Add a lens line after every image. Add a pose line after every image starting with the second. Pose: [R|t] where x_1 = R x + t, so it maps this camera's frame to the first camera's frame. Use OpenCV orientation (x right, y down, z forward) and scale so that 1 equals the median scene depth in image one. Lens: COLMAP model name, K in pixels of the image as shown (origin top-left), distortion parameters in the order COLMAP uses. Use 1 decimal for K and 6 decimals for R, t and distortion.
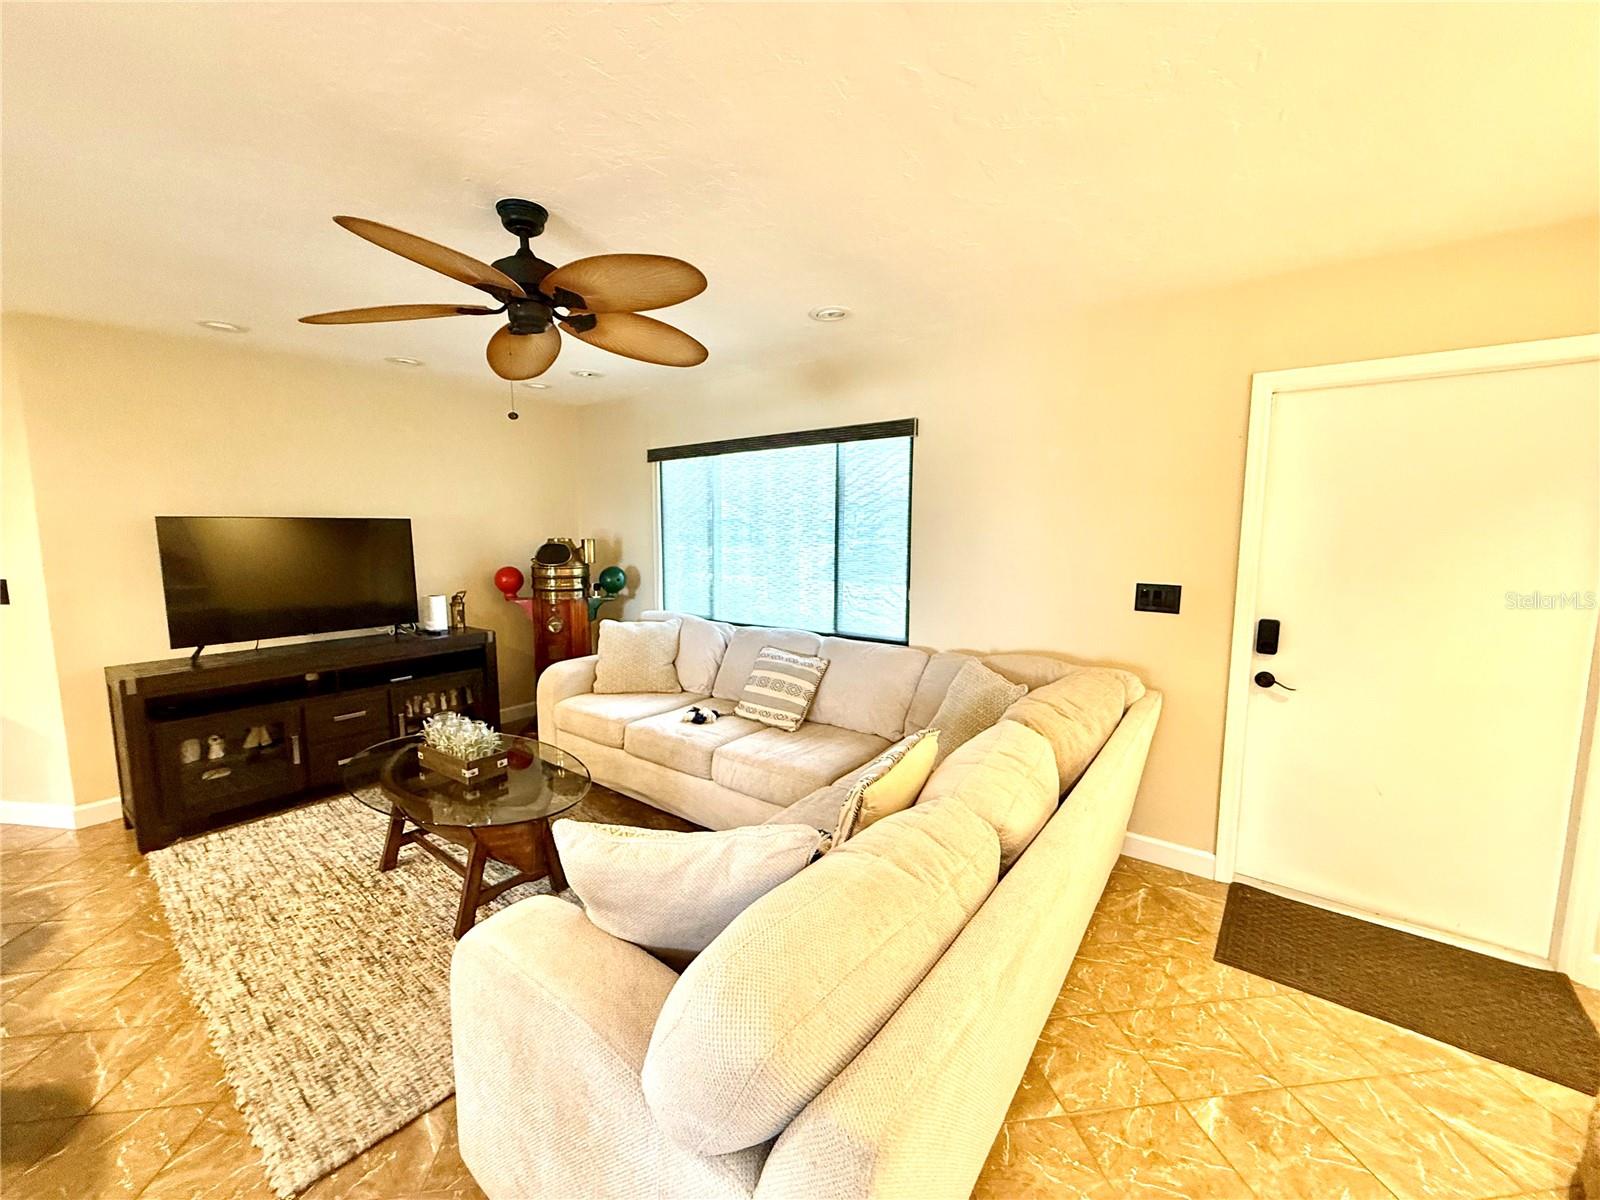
lens RADIAL K [[640.8, 0, 791.9], [0, 640.8, 602.0], [0, 0, 1]] dist [-0.000747, -0.000212]
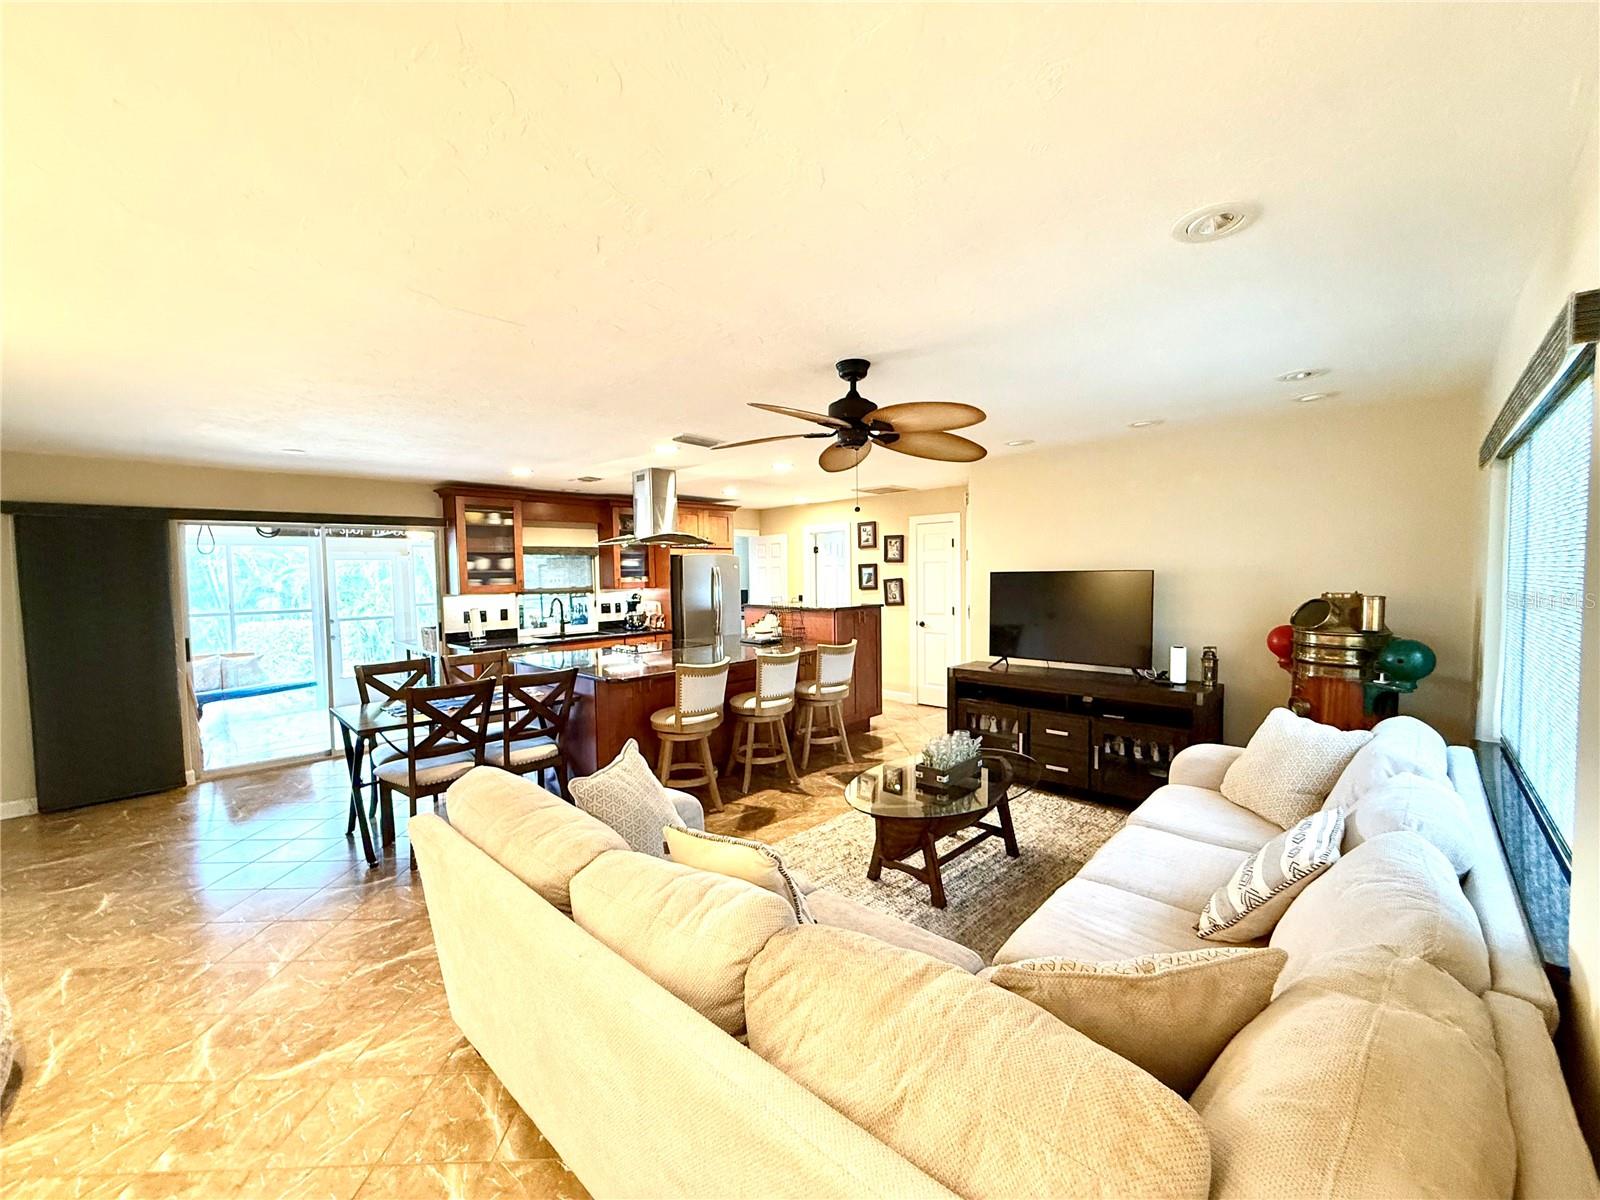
lens RADIAL K [[638.3, 0, 794.3], [0, 638.3, 603.1], [0, 0, 1]] dist [0.000309, 0.000468]
pose [[-0.109682, 0.053592, -0.992521, 0.523417], [-0.098492, 0.993045, 0.064505, -0.090053], [0.989075, 0.104830, -0.103641, 0.560480]]
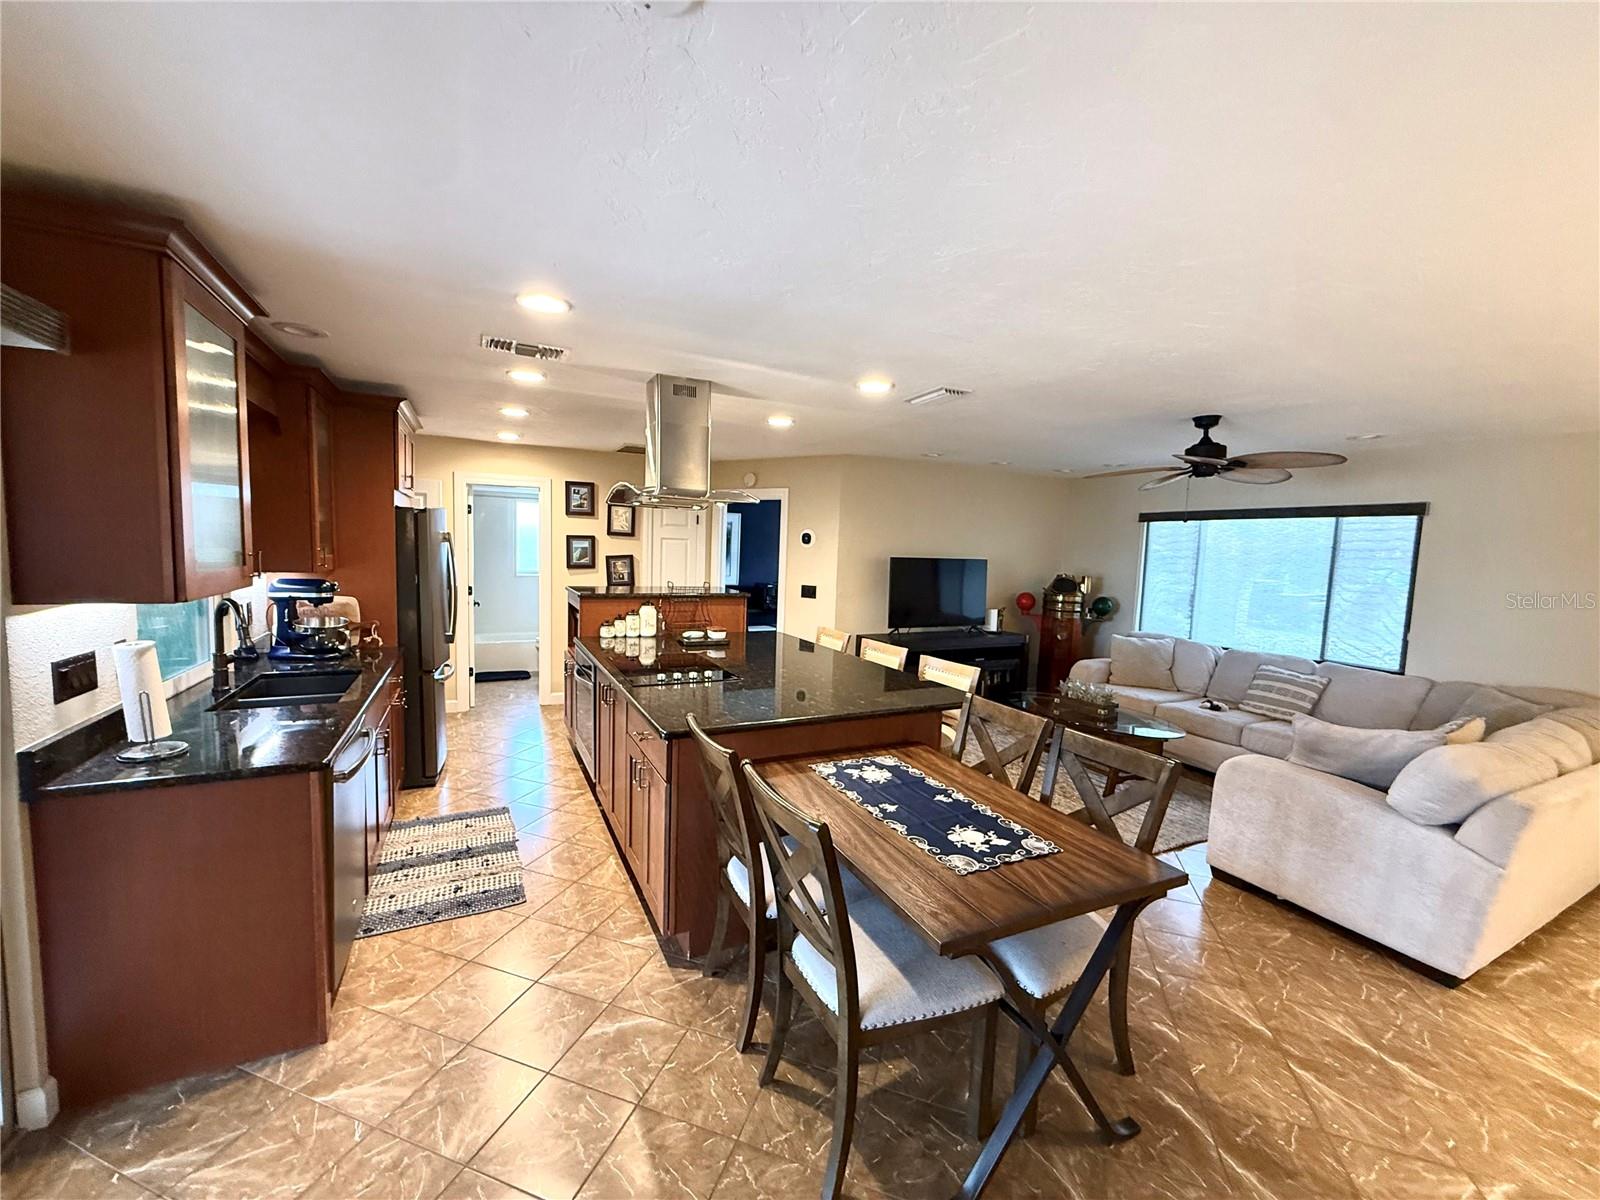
lens RADIAL K [[637.6, 0, 795.6], [0, 637.6, 602.8], [0, 0, 1]] dist [0.001921, 0.000155]
pose [[0.898891, 0.070041, -0.432539, -0.349170], [-0.084484, 0.996323, -0.014238, 0.041114], [0.429951, 0.049341, 0.901503, -0.651872]]
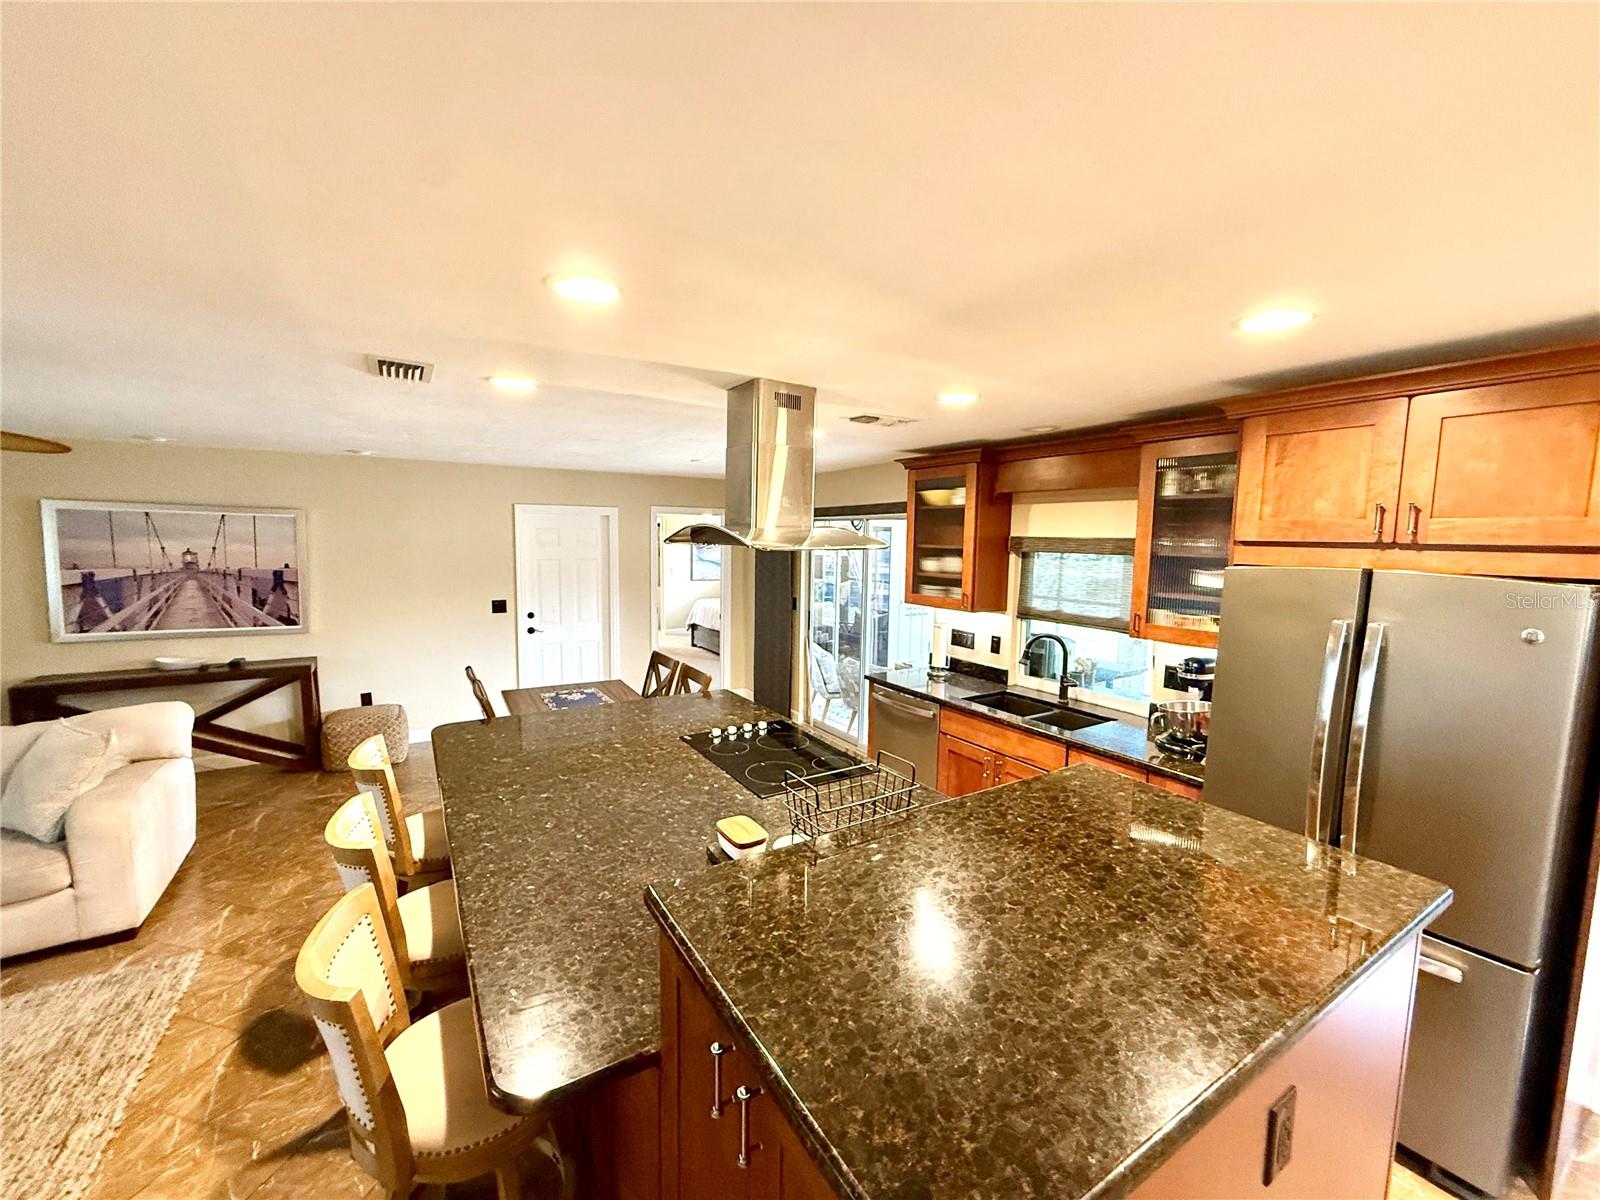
lens RADIAL K [[640.8, 0, 791.9], [0, 640.8, 602.0], [0, 0, 1]] dist [-0.000747, -0.000212]
pose [[-0.934299, -0.044765, 0.353669, -1.181712], [0.031535, 0.977817, 0.207074, -0.183050], [-0.355093, 0.204622, -0.912162, 0.726555]]
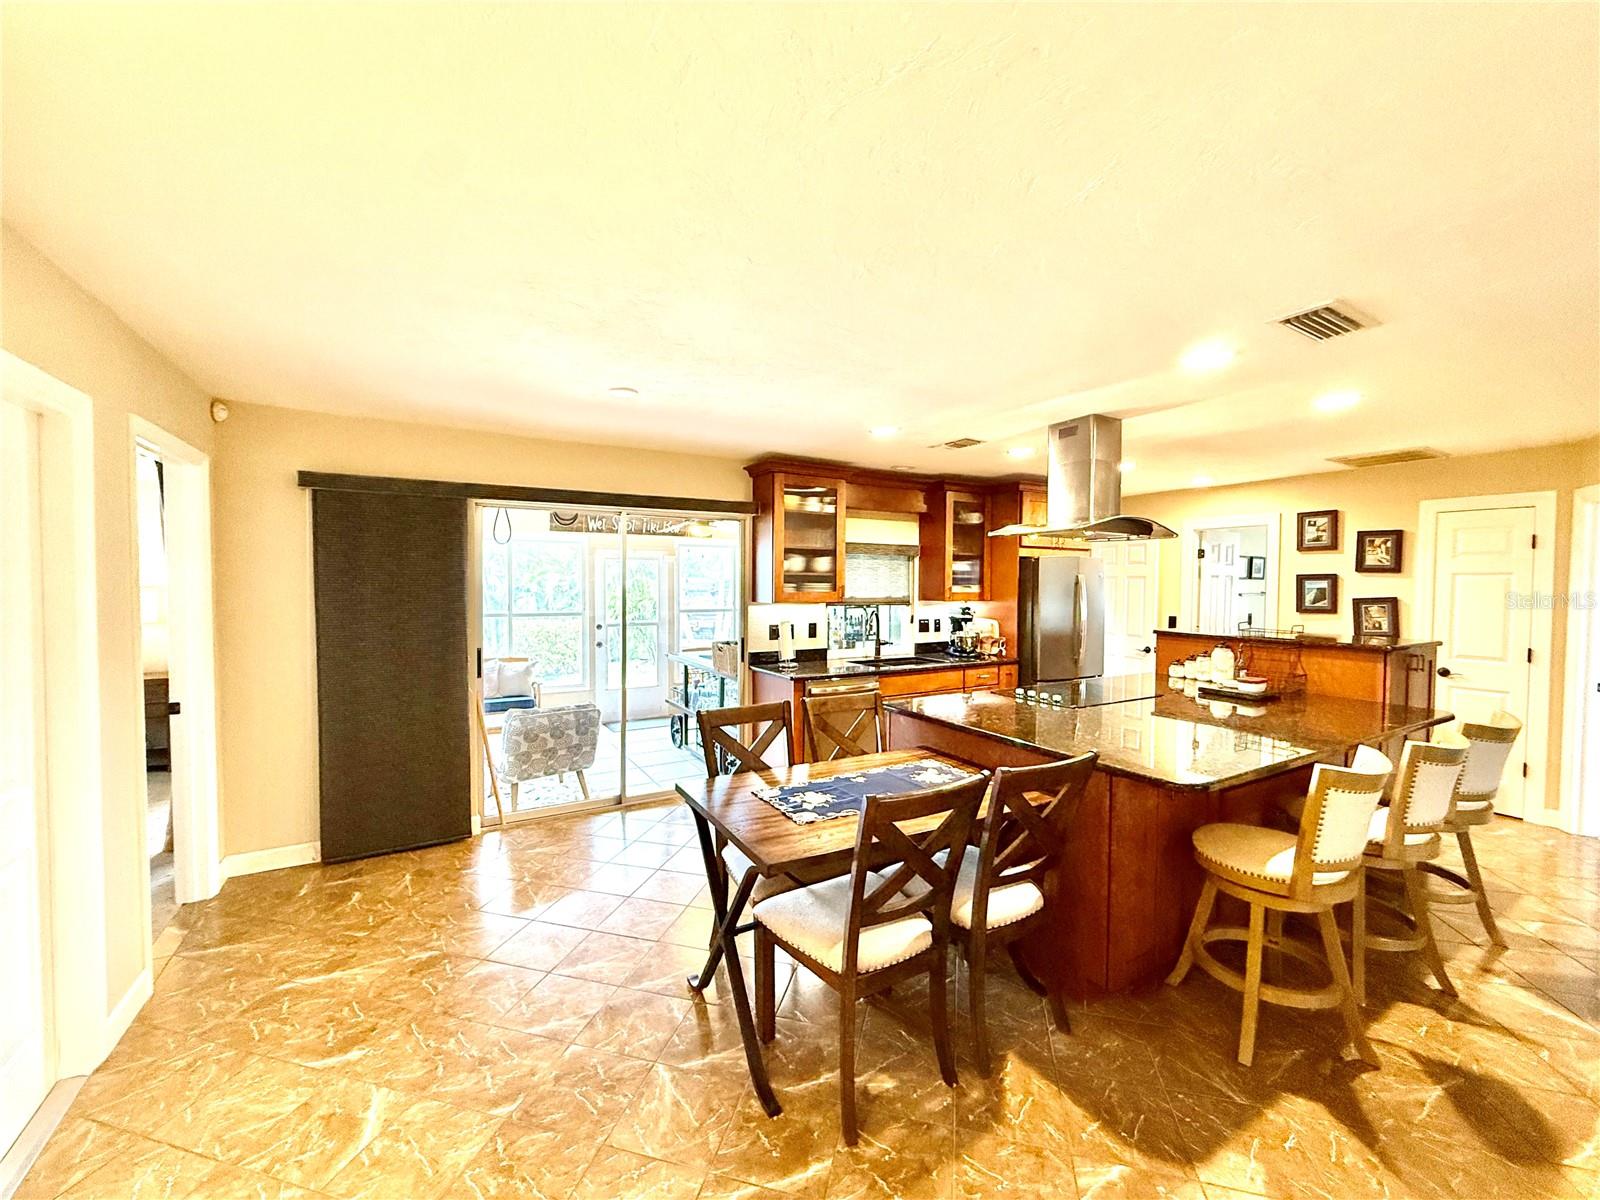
lens RADIAL K [[637.6, 0, 795.6], [0, 637.6, 602.8], [0, 0, 1]] dist [0.001921, 0.000155]
pose [[-0.373383, 0.028729, -0.927232, 0.135390], [-0.113034, 0.990664, 0.076211, -0.023682], [0.920765, 0.133265, -0.366650, 0.048608]]
